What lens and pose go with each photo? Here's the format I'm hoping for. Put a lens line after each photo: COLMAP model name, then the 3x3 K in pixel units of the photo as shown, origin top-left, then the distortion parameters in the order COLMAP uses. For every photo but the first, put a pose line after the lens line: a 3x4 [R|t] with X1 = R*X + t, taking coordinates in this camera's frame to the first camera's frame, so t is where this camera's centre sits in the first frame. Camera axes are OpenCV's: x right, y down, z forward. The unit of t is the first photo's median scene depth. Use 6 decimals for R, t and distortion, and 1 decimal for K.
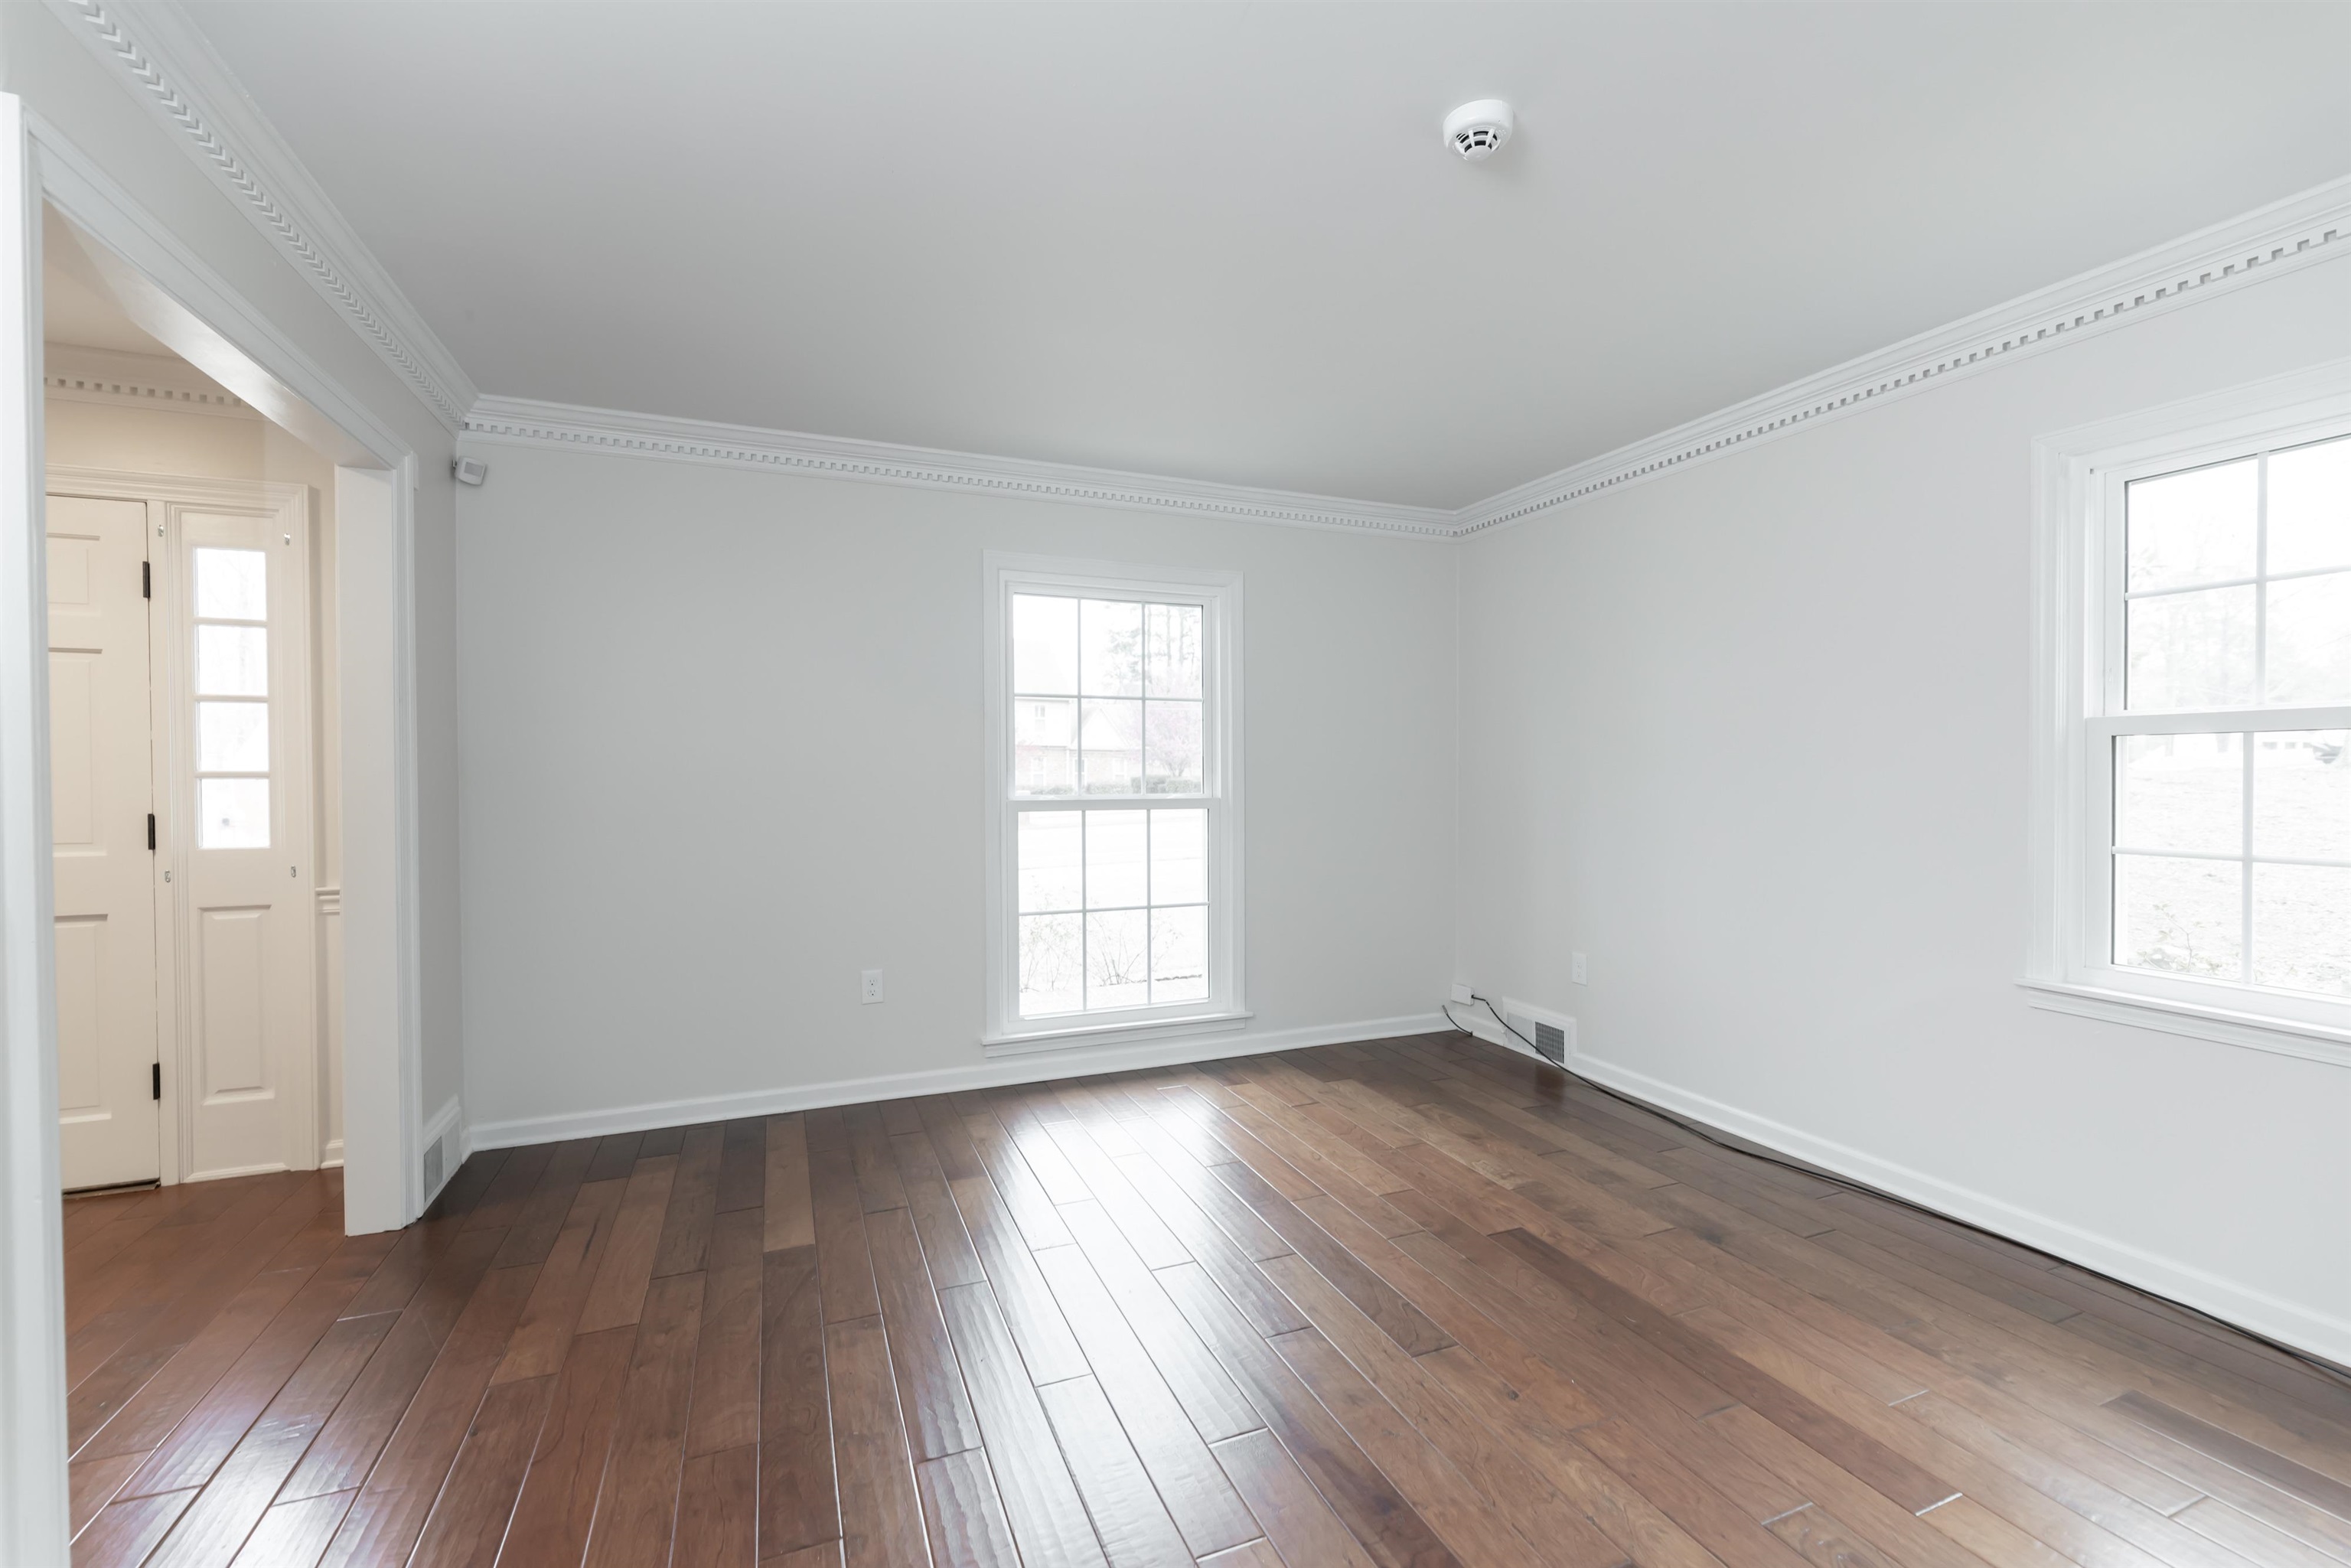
lens RADIAL K [[994.3, 0, 1169.5], [0, 994.3, 779.3], [0, 0, 1]] dist [-0.003870, -0.001708]
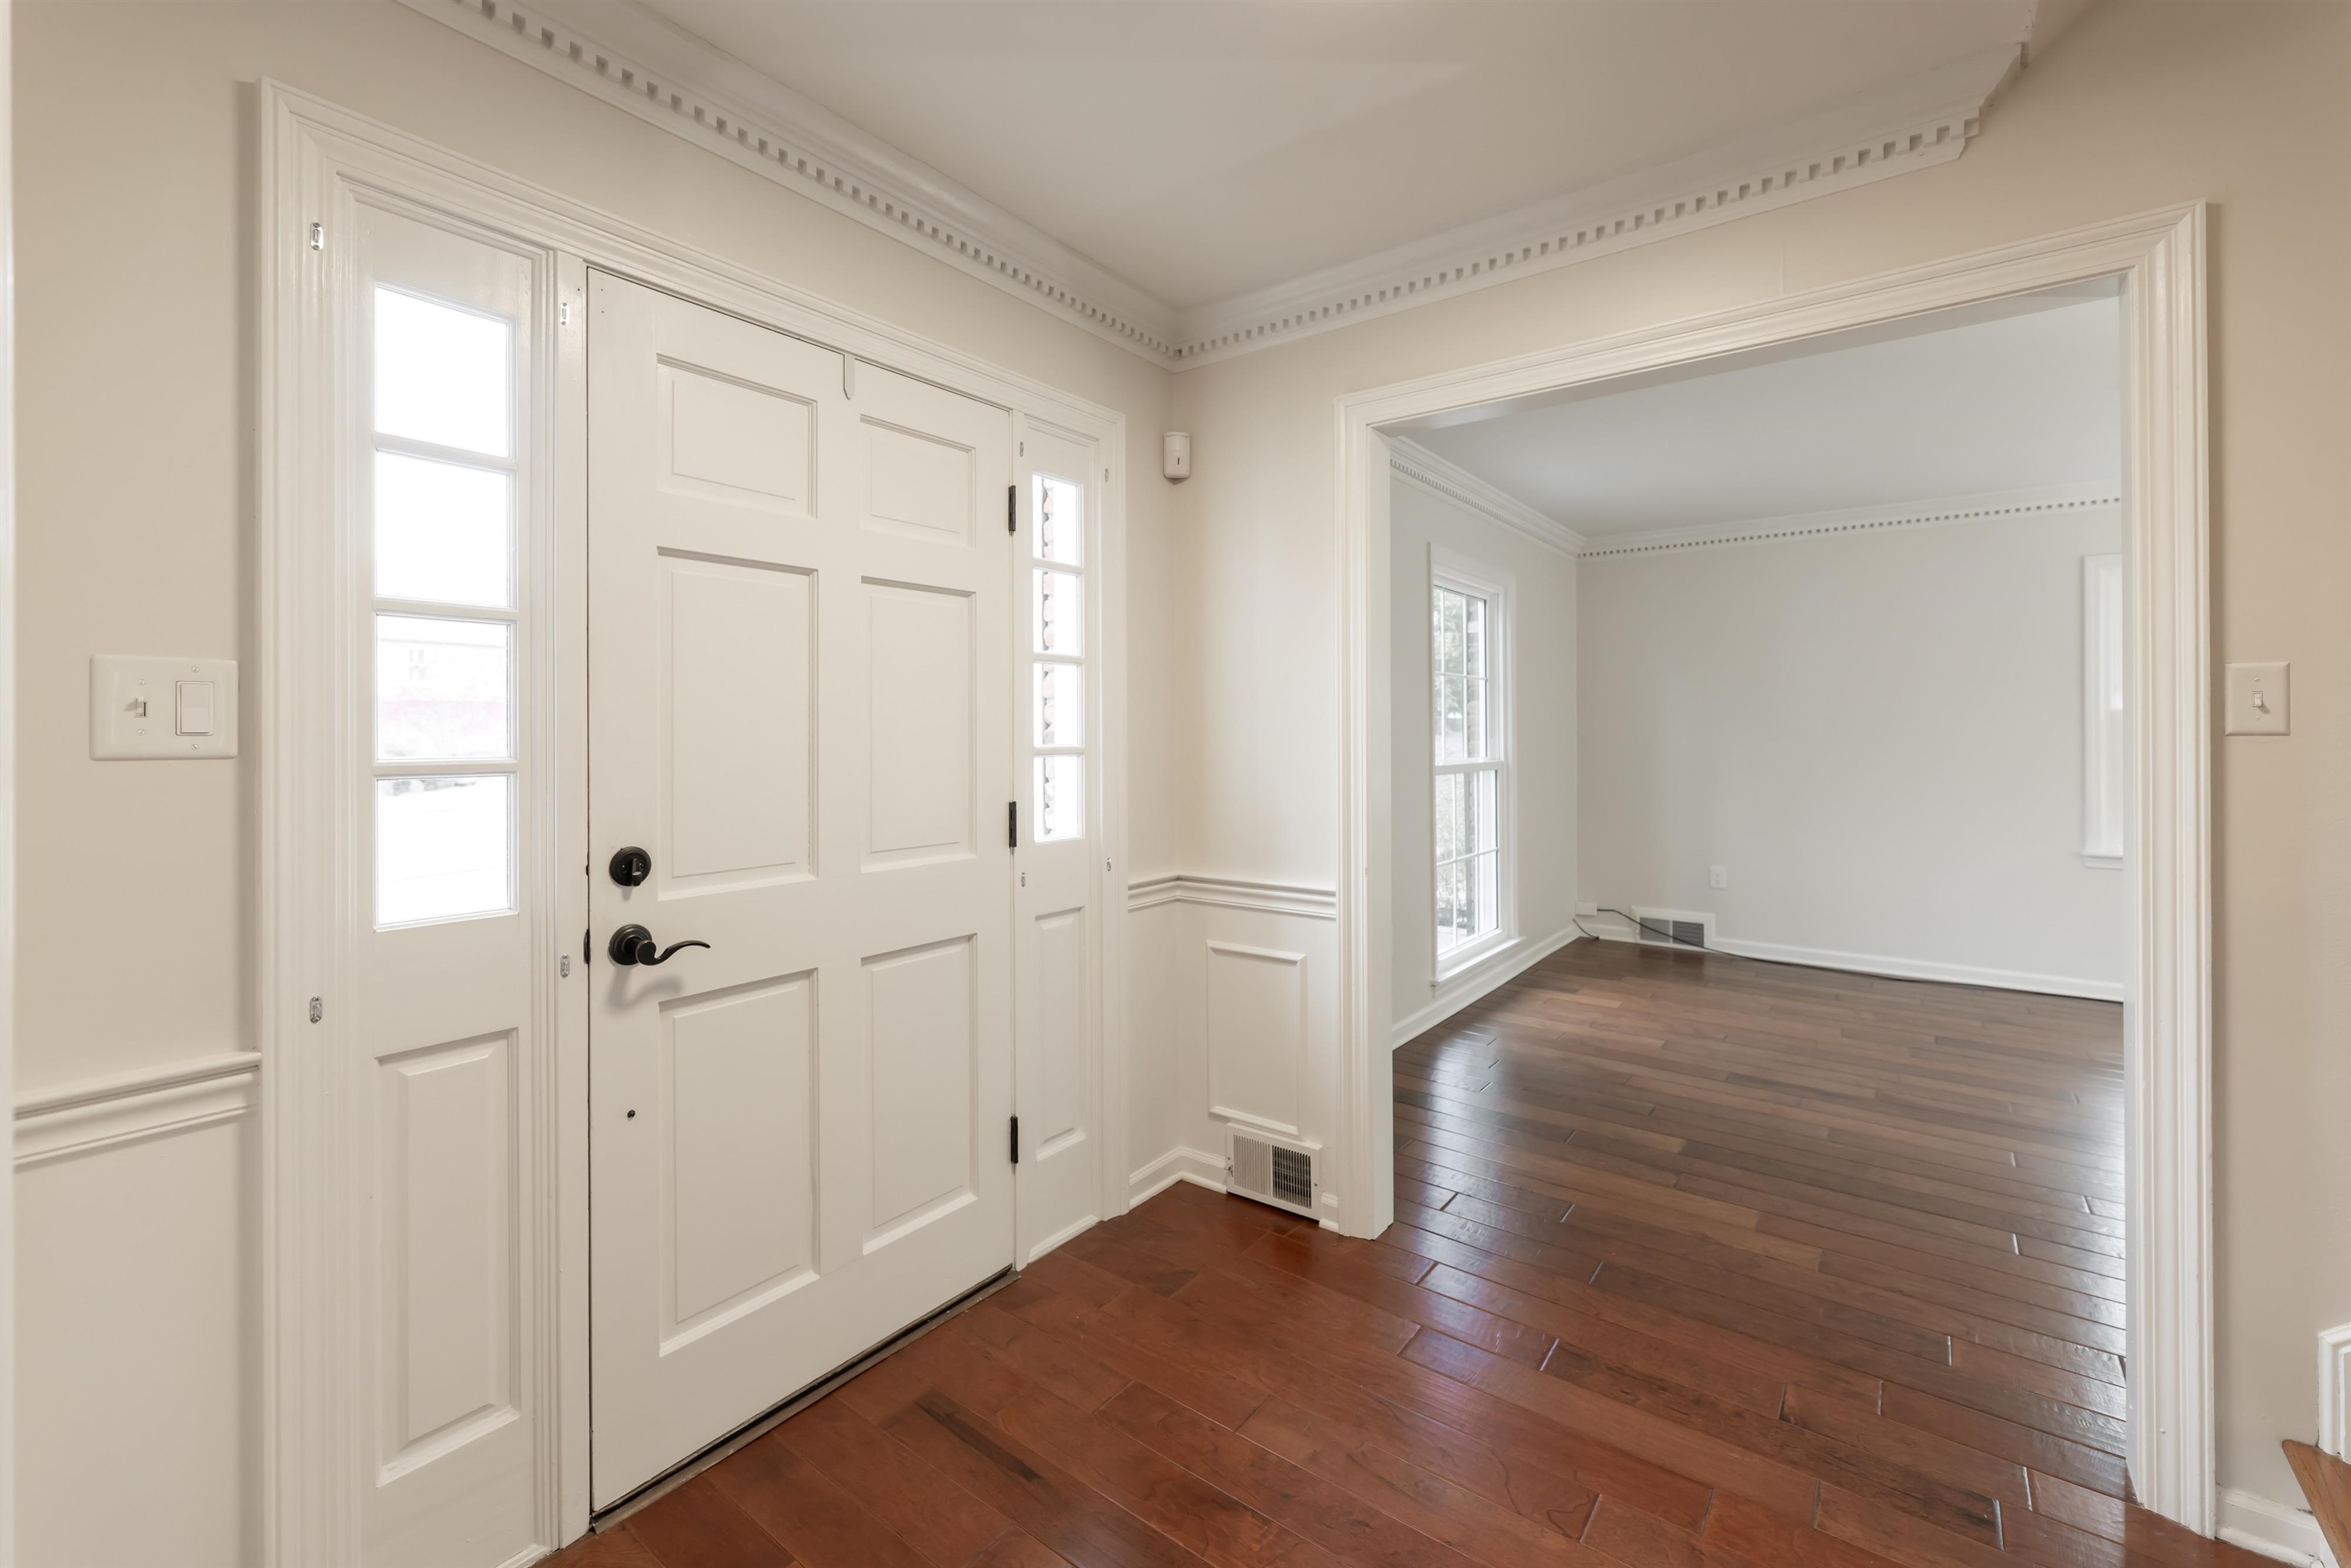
lens RADIAL K [[994.3, 0, 1125.4], [0, 994.3, 724.5], [0, 0, 1]] dist [-0.003870, -0.001708]
pose [[0.867256, 0.000285, 0.497863, -1.295103], [0.009540, 0.999807, -0.017191, -0.011717], [-0.497772, 0.019658, 0.867085, 0.251452]]
